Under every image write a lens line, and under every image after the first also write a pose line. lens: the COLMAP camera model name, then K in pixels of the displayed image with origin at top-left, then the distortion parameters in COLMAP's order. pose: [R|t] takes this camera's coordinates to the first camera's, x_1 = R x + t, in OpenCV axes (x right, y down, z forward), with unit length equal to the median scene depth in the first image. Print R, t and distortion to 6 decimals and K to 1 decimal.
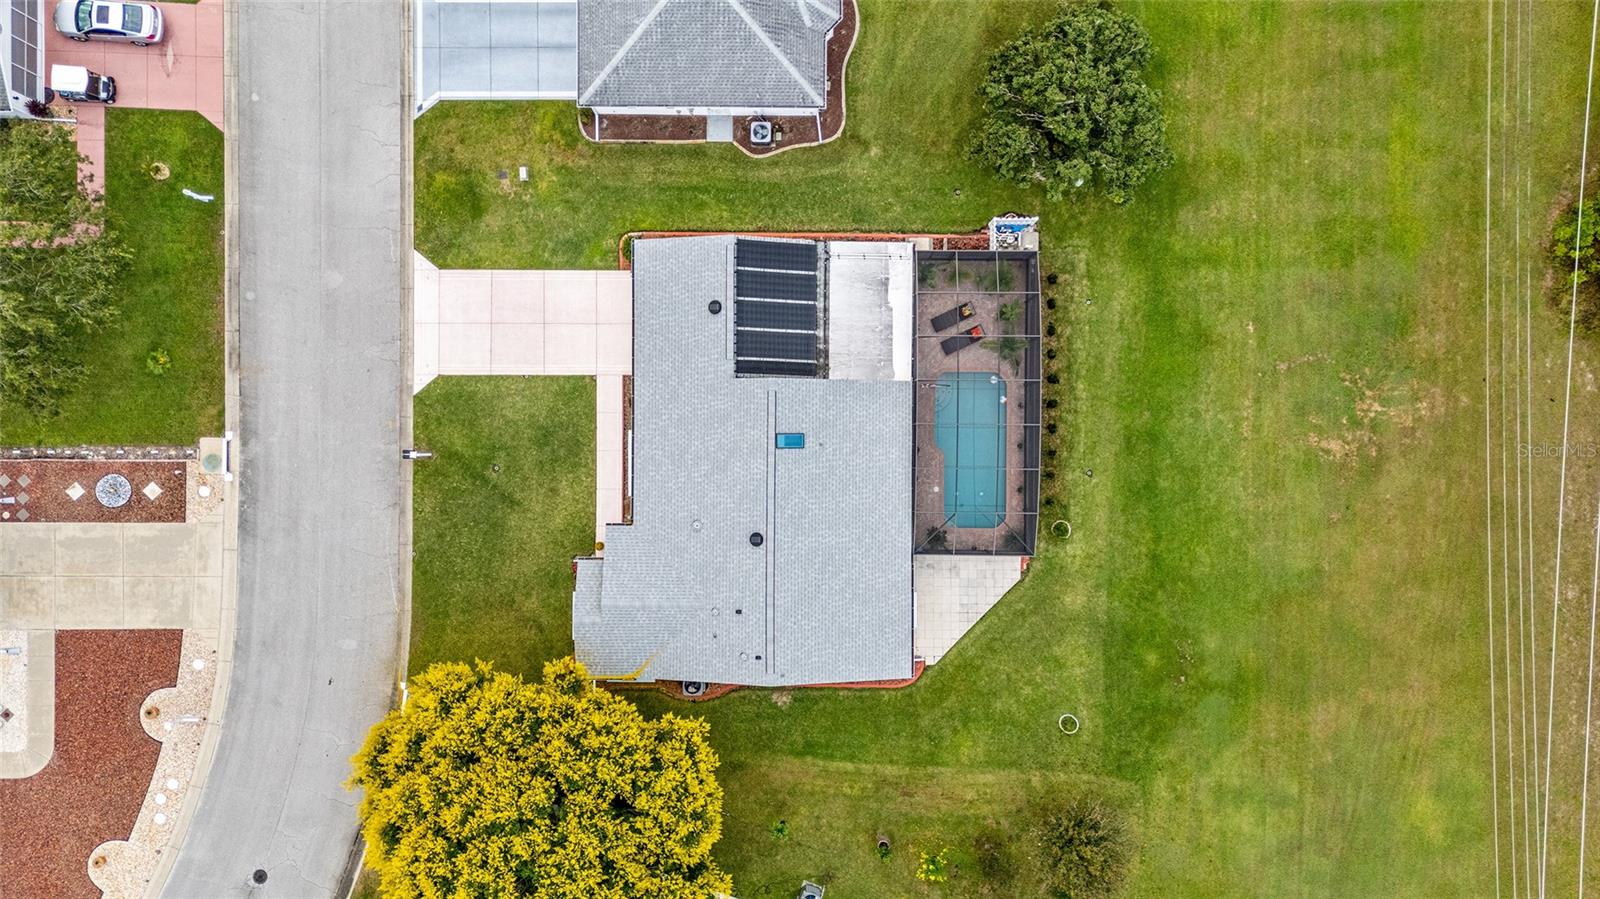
lens RADIAL K [[1177.8, 0, 800.0], [0, 1177.8, 449.5], [0, 0, 1]] dist [0.031149, -0.006726]
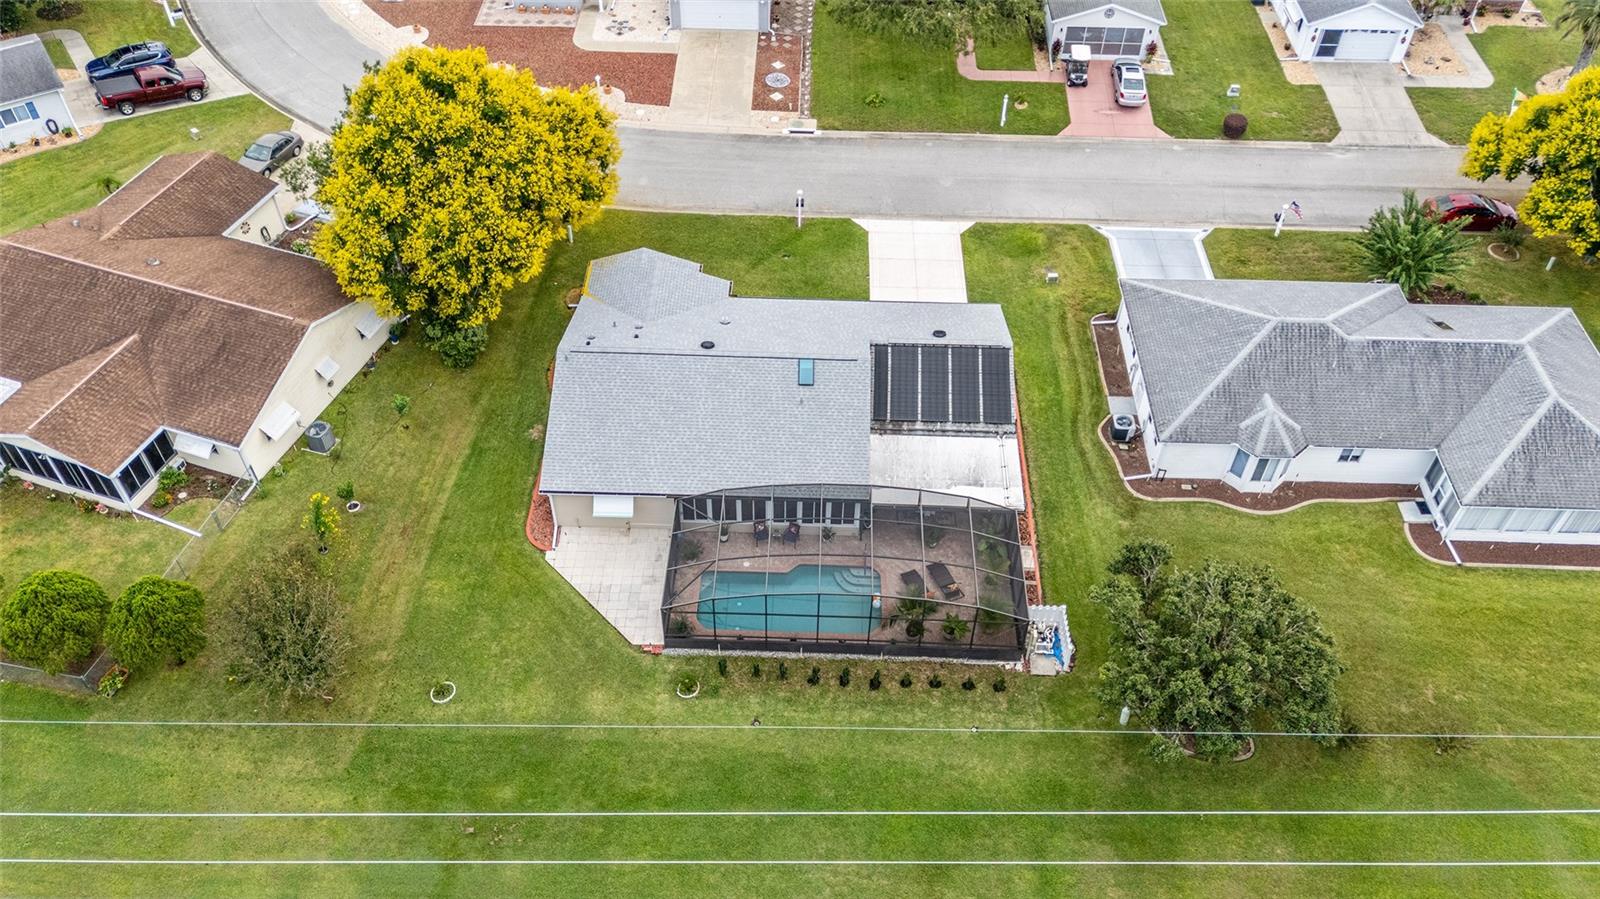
lens RADIAL K [[1236.6, 0, 800.0], [0, 1236.6, 449.5], [0, 0, 1]] dist [0.032932, -0.001365]
pose [[-0.022592, 0.724227, -0.689192, 0.681746], [-0.999620, -0.027274, 0.004107, -0.007241], [-0.015823, 0.689023, 0.724567, 0.277338]]
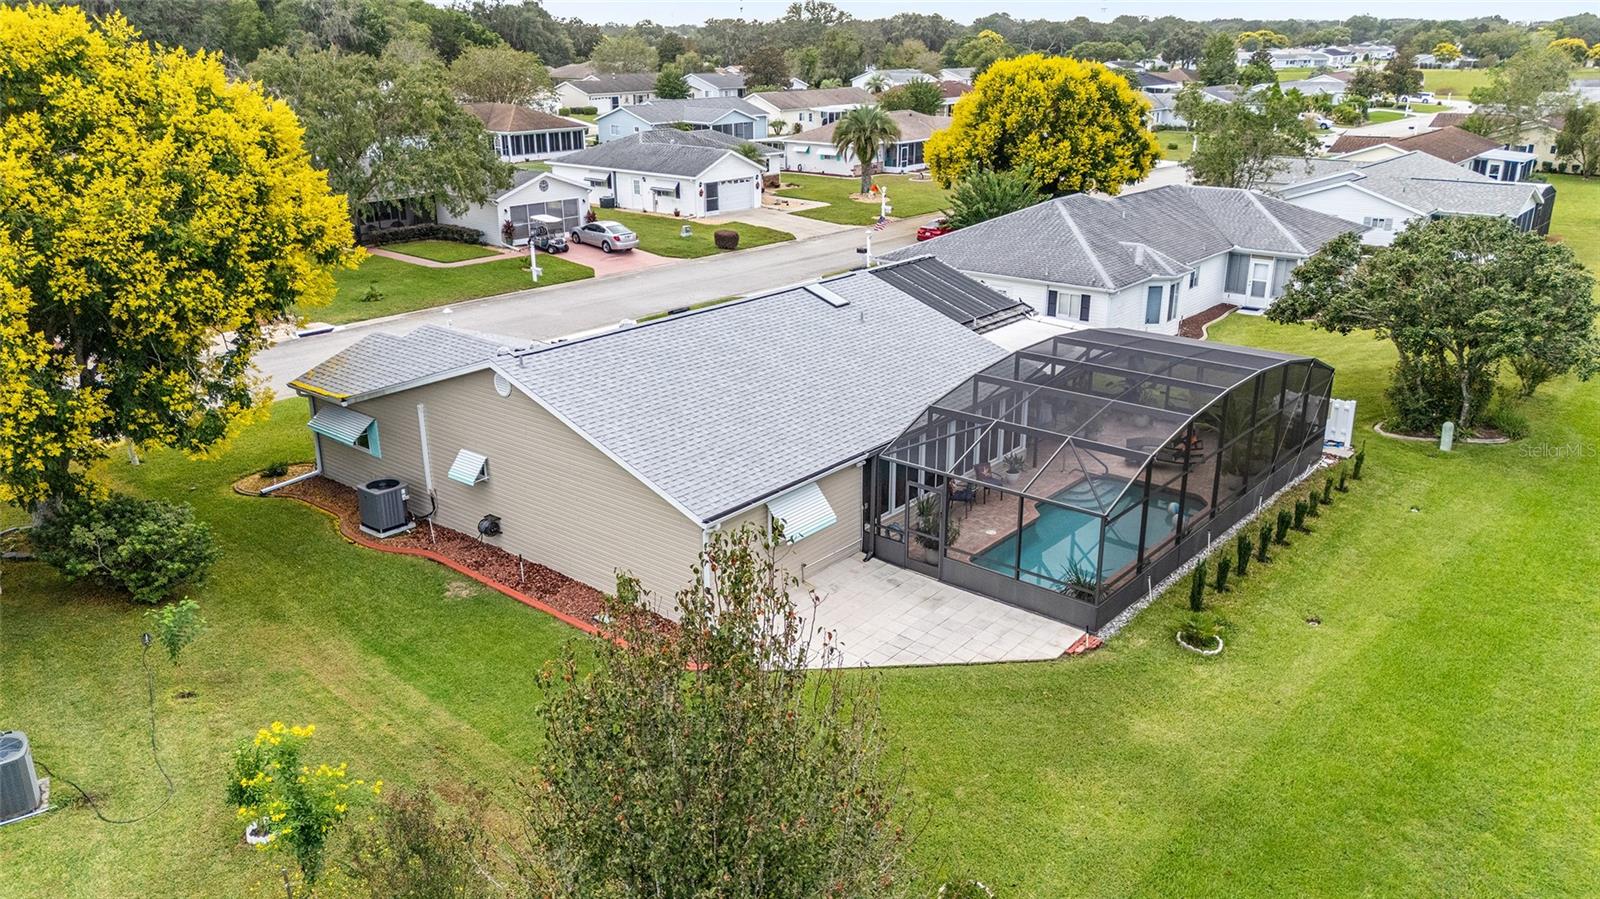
lens RADIAL K [[1177.8, 0, 800.0], [0, 1177.8, 449.5], [0, 0, 1]] dist [0.031149, -0.006726]
pose [[0.773430, 0.207891, -0.598821, 0.349985], [-0.633881, 0.253205, -0.730809, 0.449674], [-0.000304, 0.944811, 0.327614, 0.796336]]
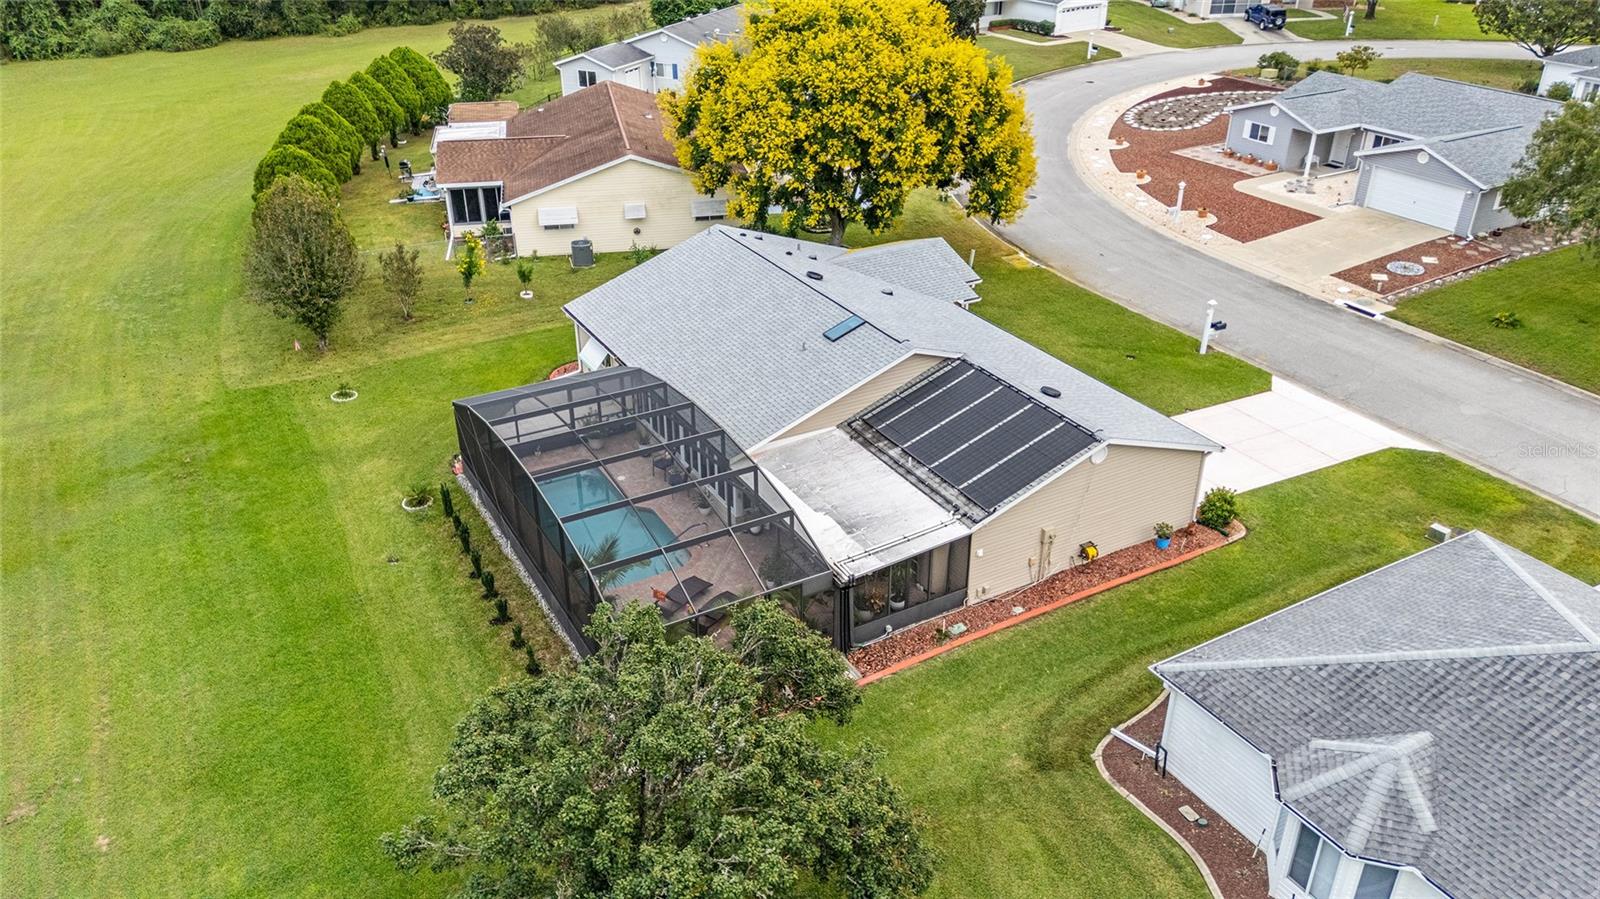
lens RADIAL K [[1177.8, 0, 800.0], [0, 1177.8, 449.5], [0, 0, 1]] dist [0.031149, -0.006726]
pose [[-0.866069, 0.243409, -0.436665, 0.316511], [-0.499915, -0.416459, 0.759372, -0.520348], [0.002985, 0.875964, 0.482367, 0.659280]]
